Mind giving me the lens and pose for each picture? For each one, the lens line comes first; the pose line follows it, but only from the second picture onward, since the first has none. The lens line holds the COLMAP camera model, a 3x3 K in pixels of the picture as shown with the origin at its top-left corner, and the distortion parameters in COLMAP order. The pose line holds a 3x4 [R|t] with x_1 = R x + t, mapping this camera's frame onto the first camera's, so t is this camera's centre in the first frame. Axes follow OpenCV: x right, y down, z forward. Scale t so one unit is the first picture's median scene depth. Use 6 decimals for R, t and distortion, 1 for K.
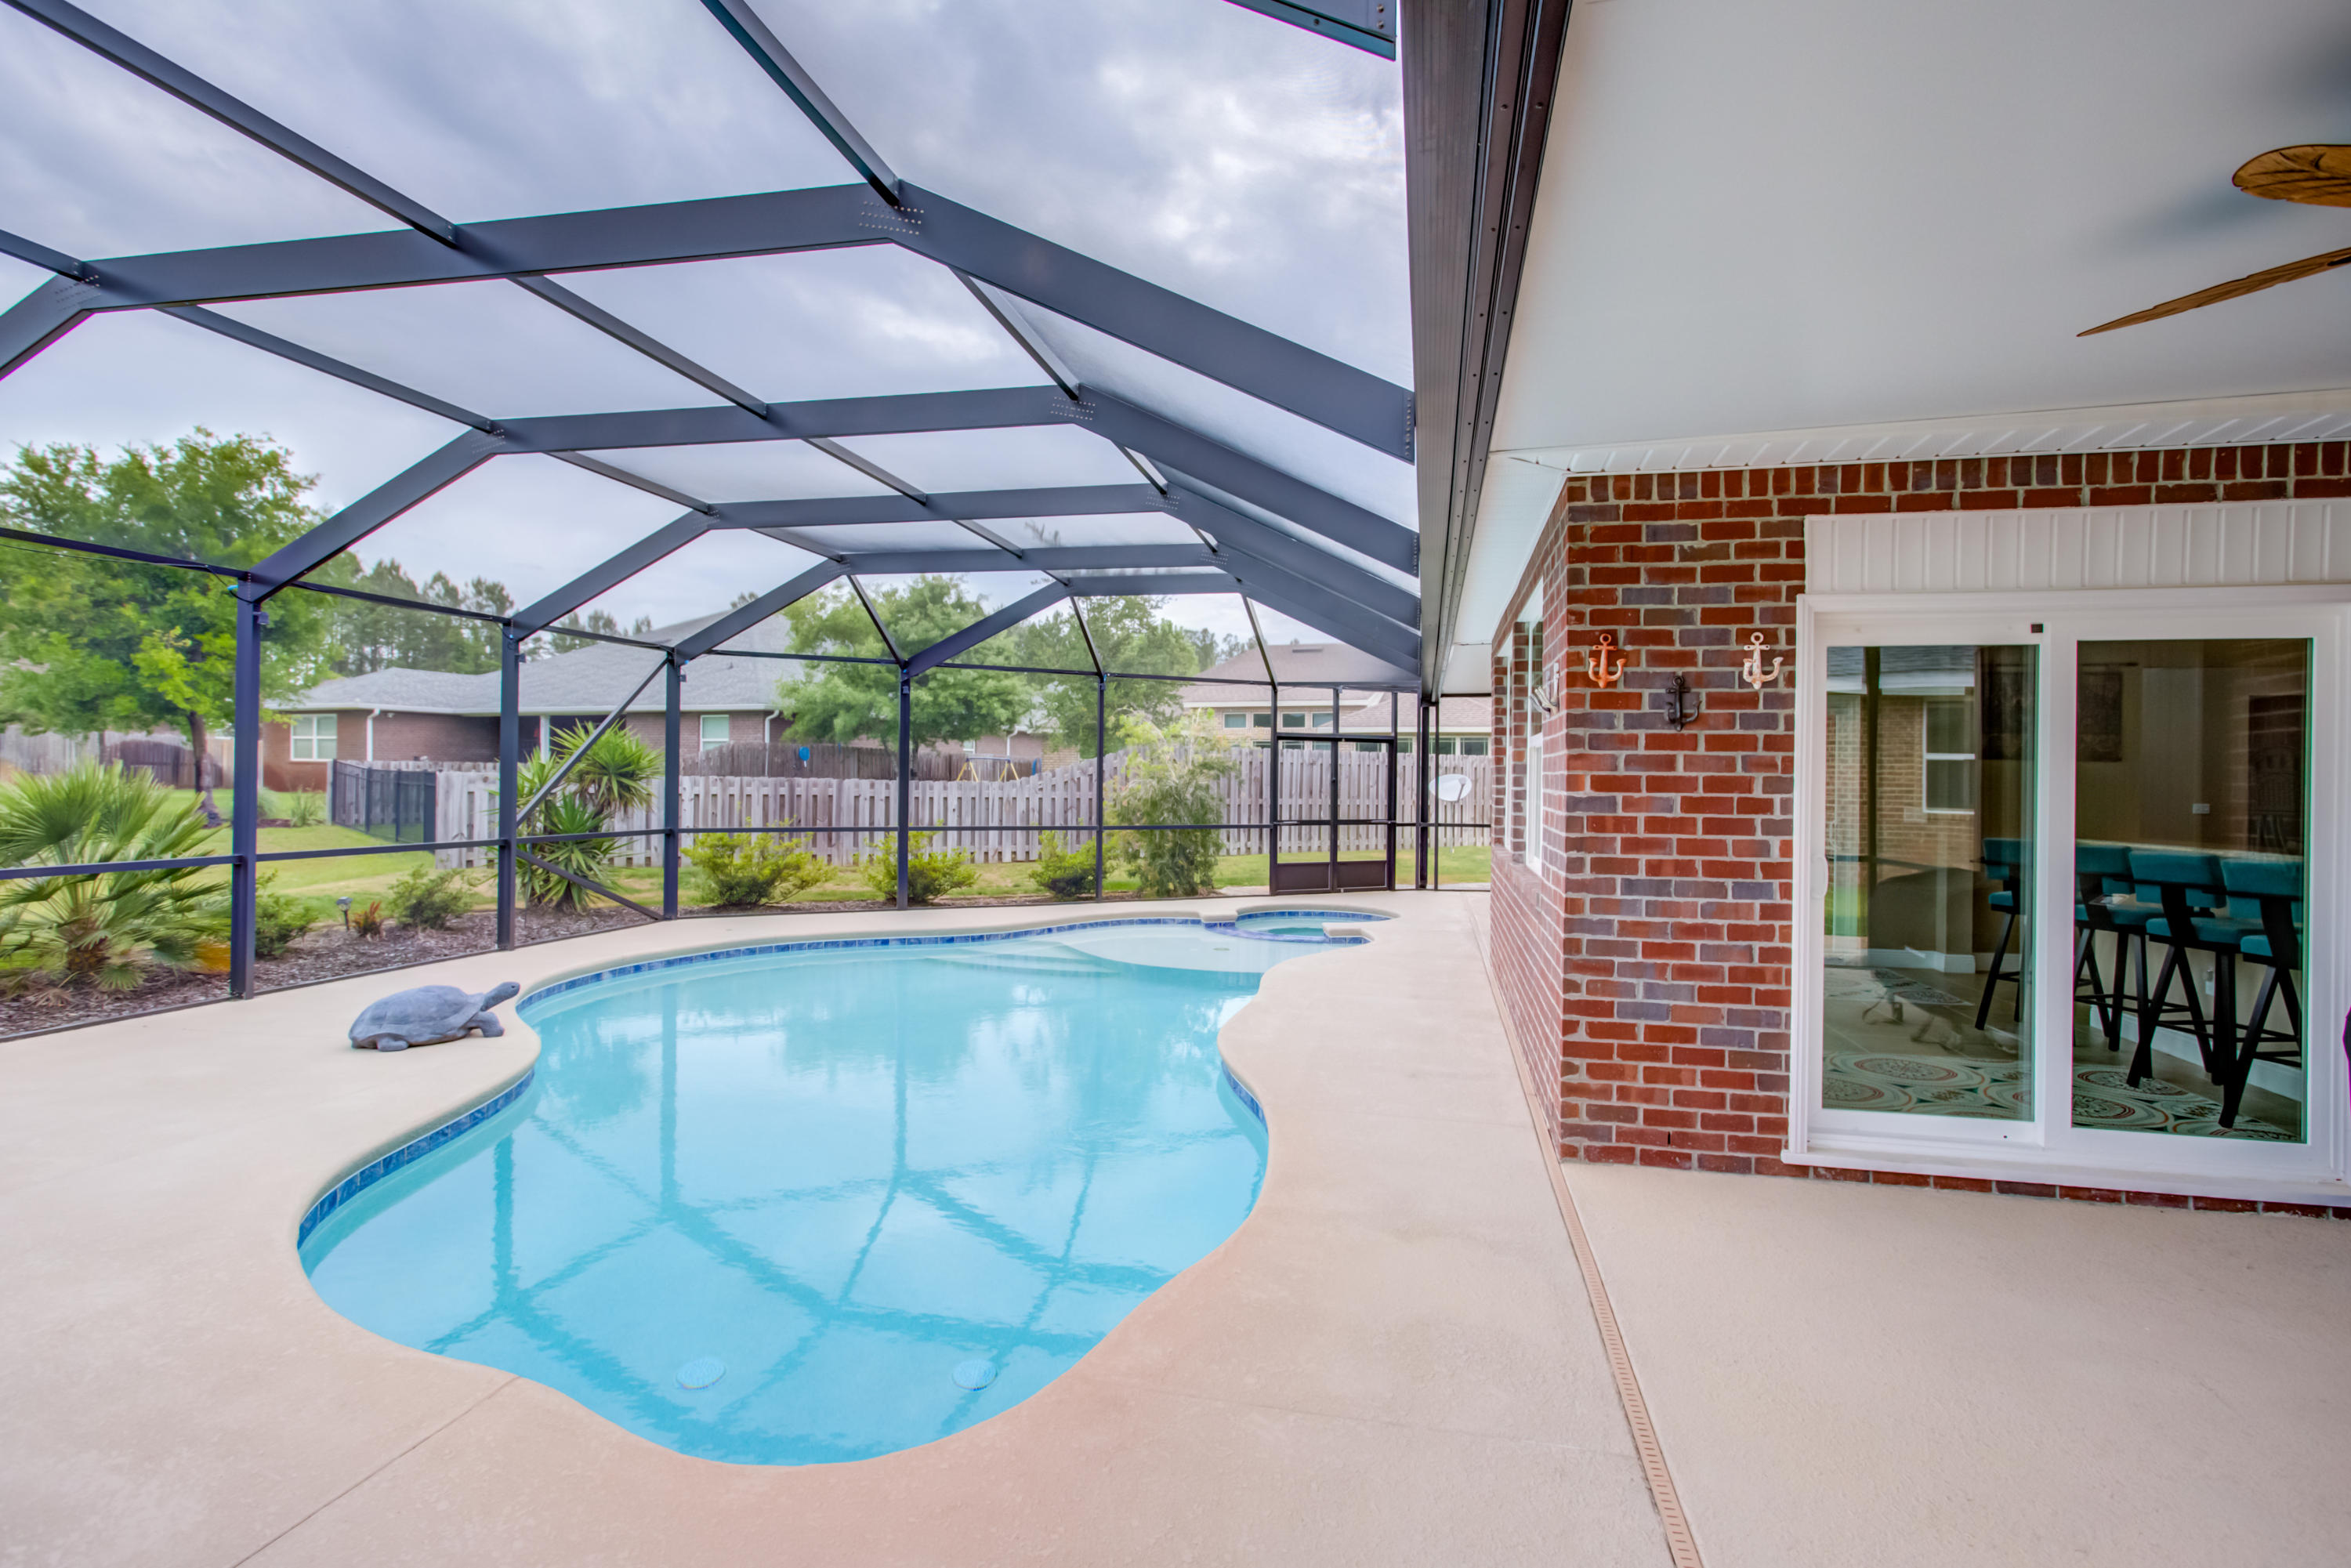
lens RADIAL K [[1141.6, 0, 1187.7], [0, 1141.6, 781.0], [0, 0, 1]] dist [0.002809, 0.000637]
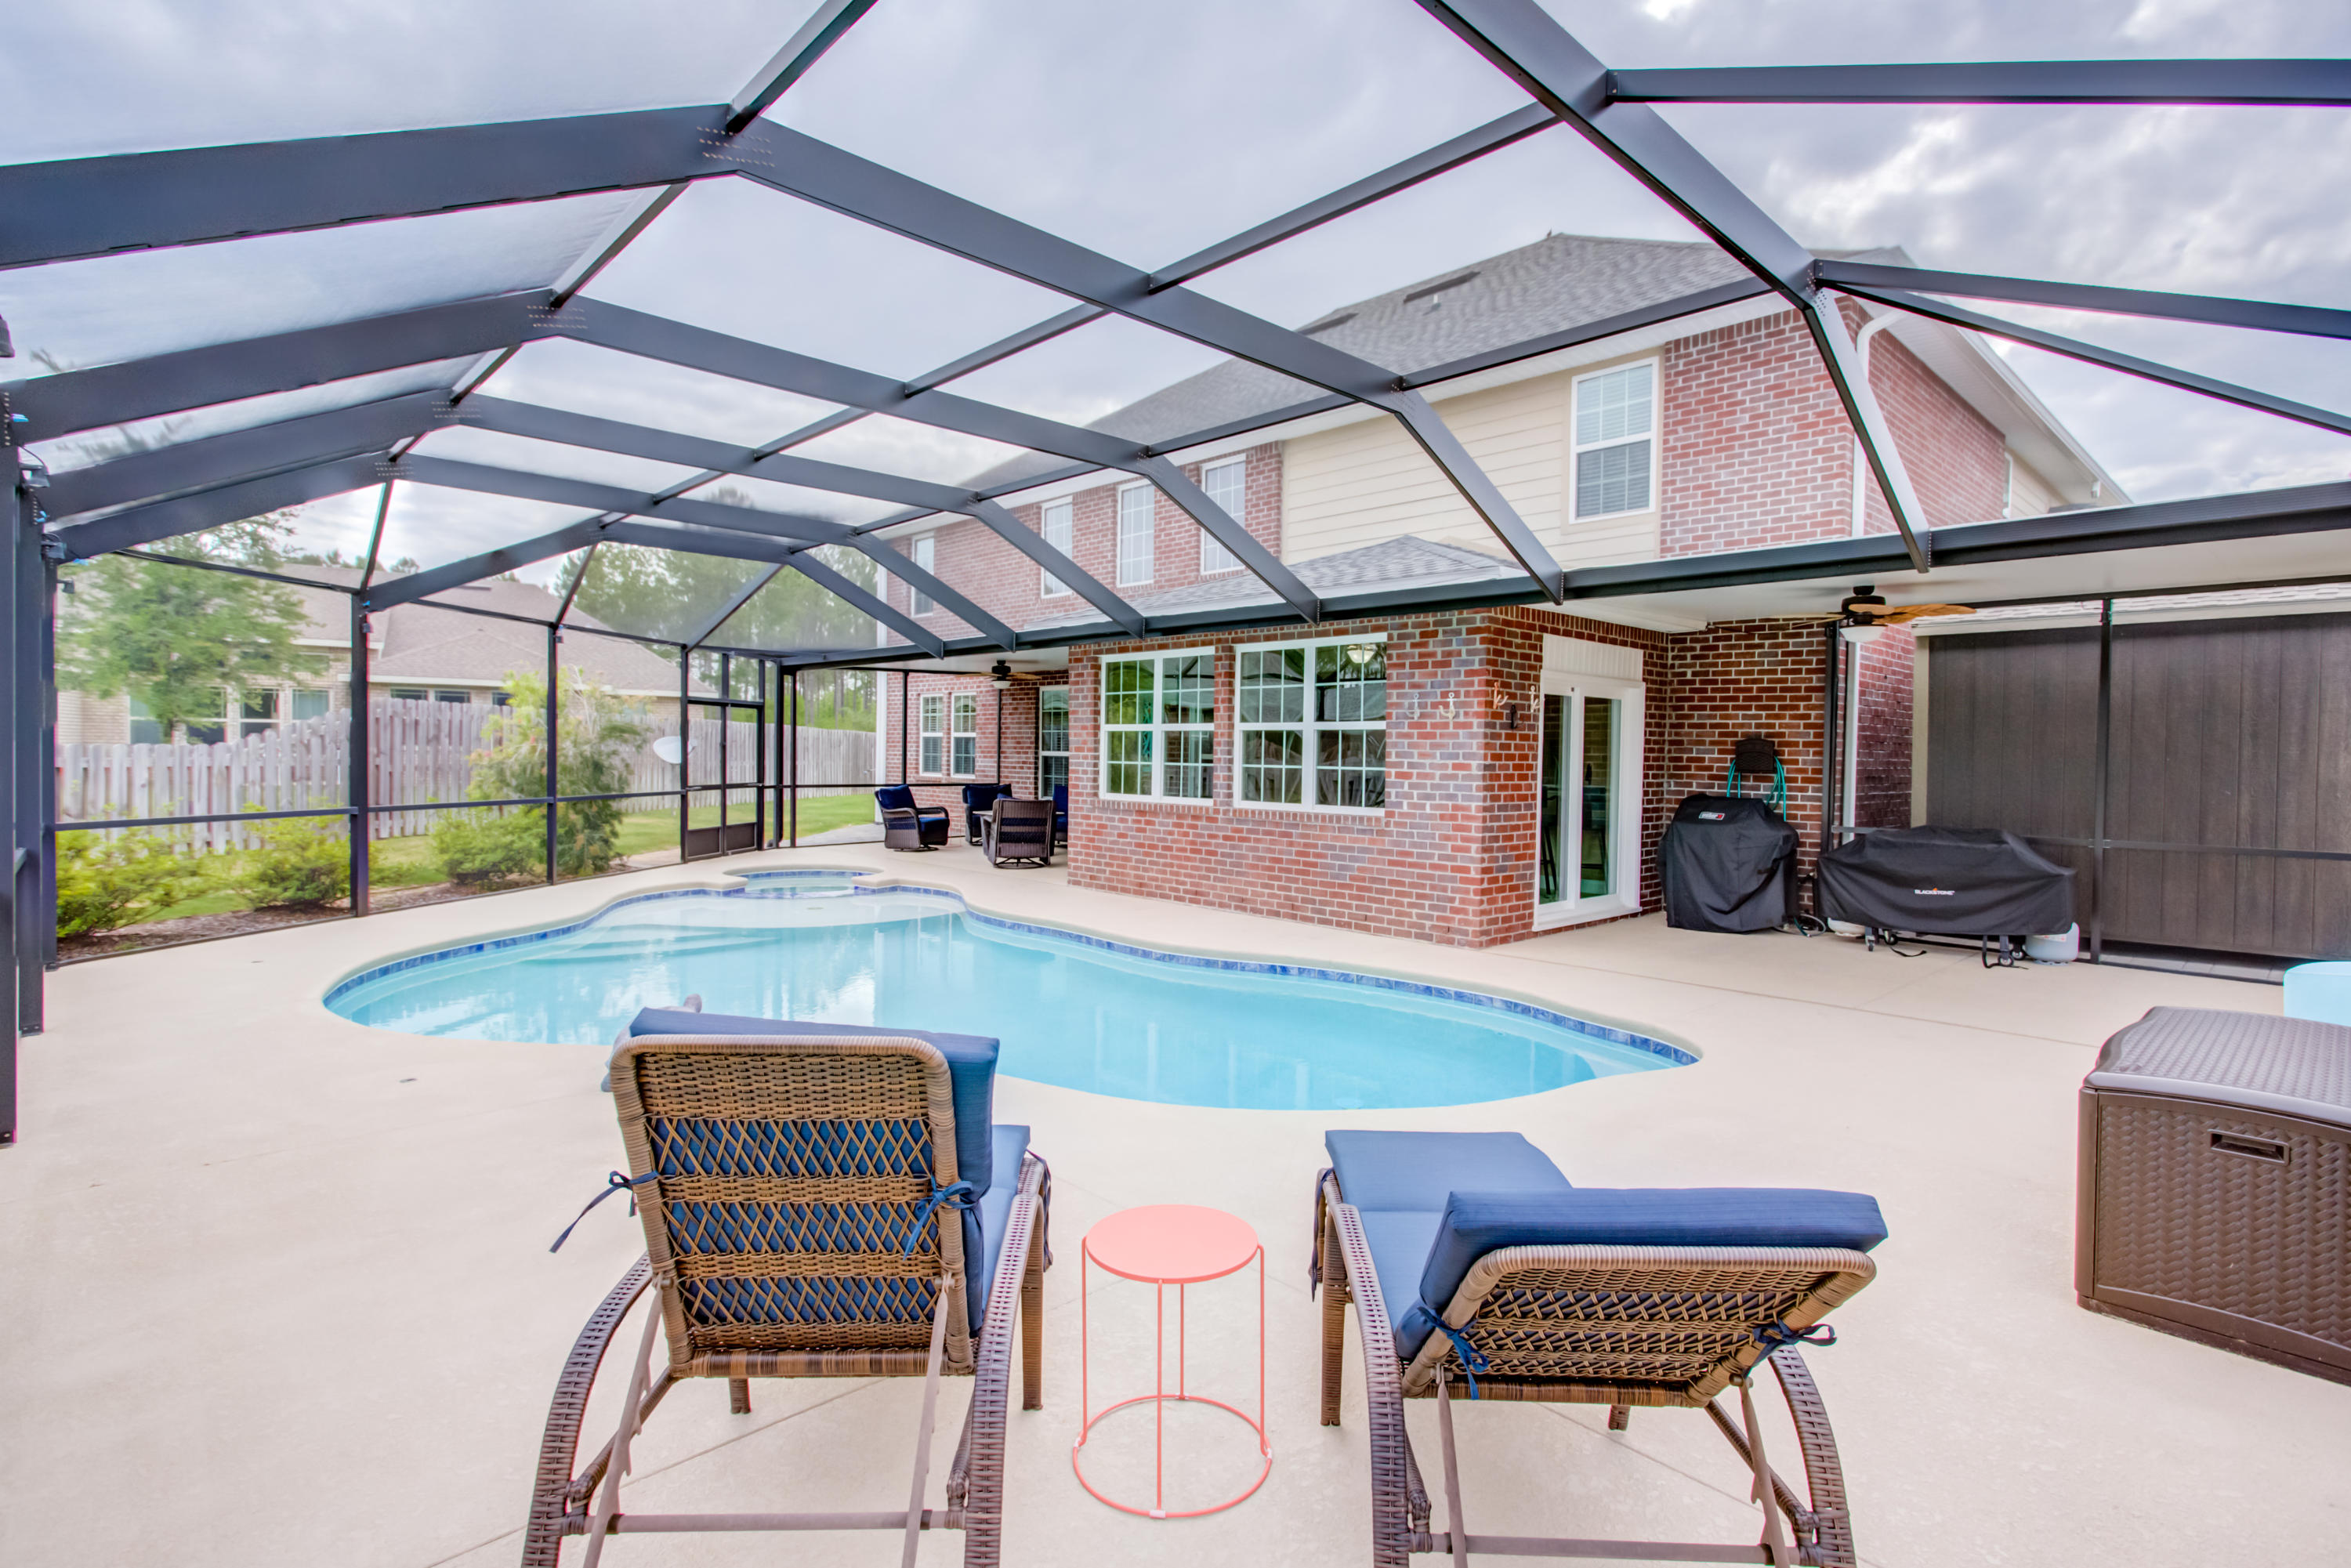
lens RADIAL K [[1123.6, 0, 1190.7], [0, 1123.6, 773.8], [0, 0, 1]] dist [0.000029, 0.000450]
pose [[0.564998, -0.019829, 0.824854, -1.540105], [-0.006617, 0.999570, 0.028562, -0.020971], [-0.825066, -0.021595, 0.564624, 0.327111]]
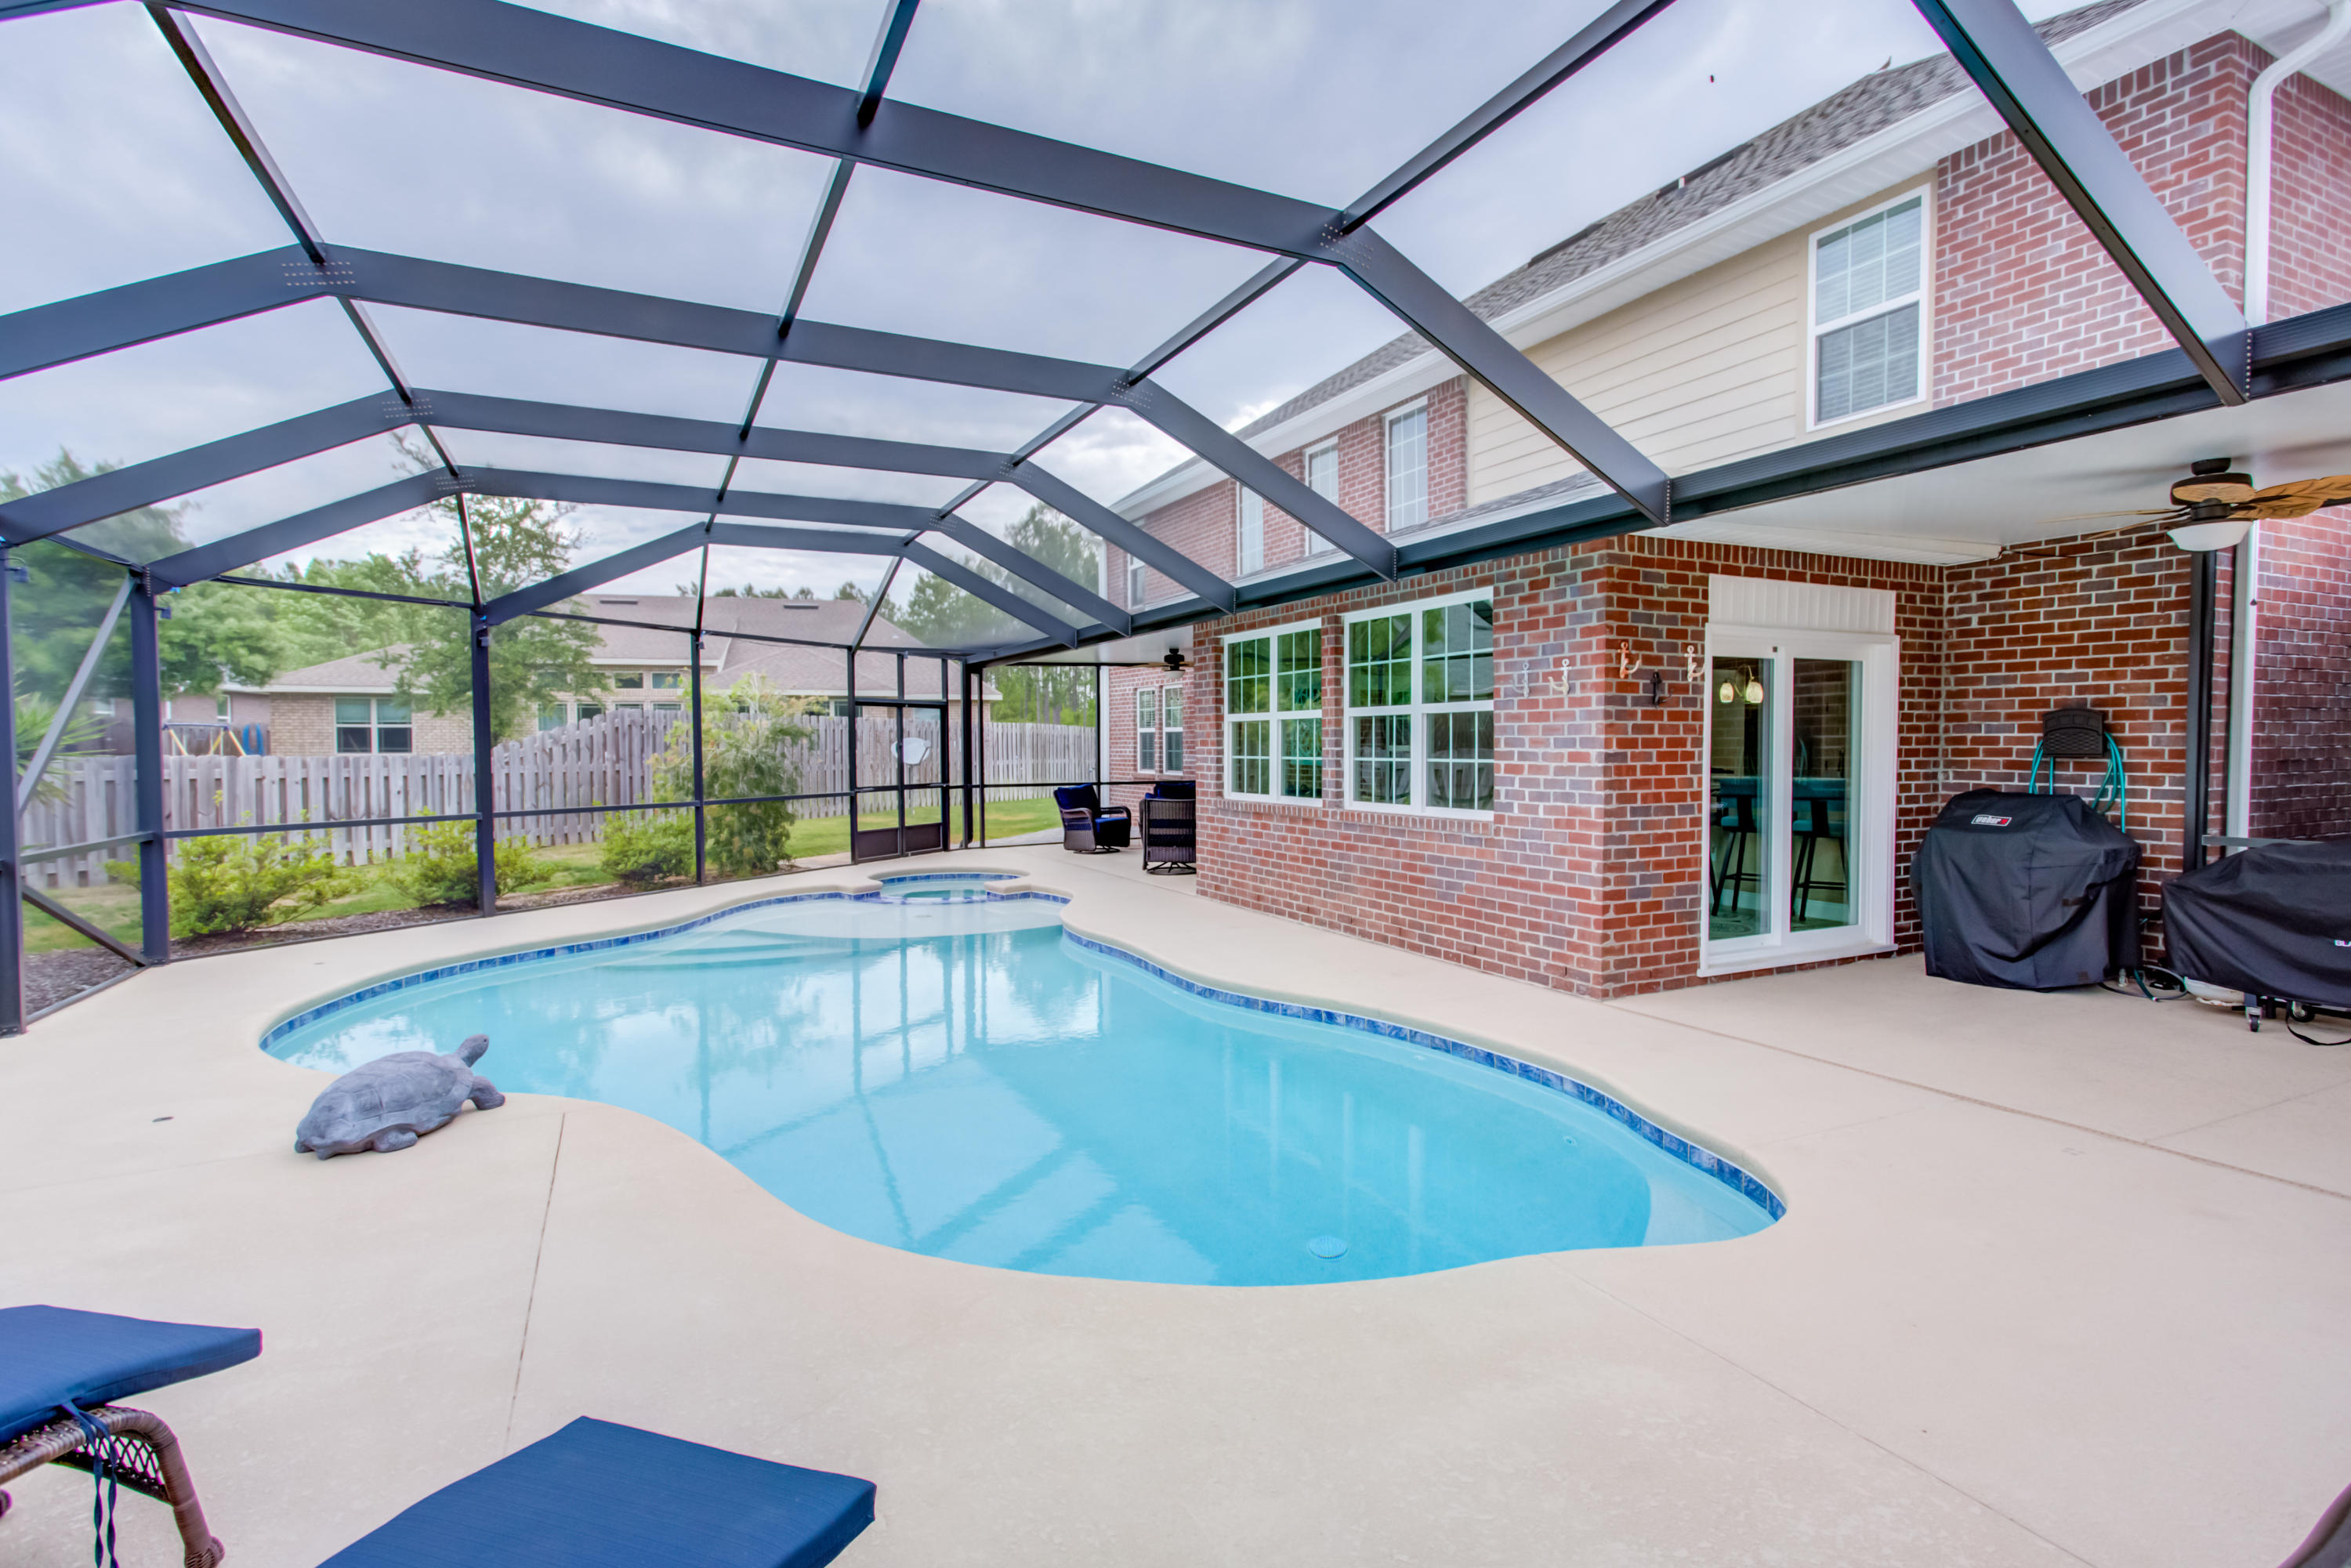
lens RADIAL K [[1127.4, 0, 1191.1], [0, 1127.4, 780.4], [0, 0, 1]] dist [0.002172, 0.001215]
pose [[0.782432, -0.036733, 0.621652, -0.978160], [0.016073, 0.999117, 0.038806, -0.015278], [-0.622529, -0.020371, 0.782331, 0.201388]]
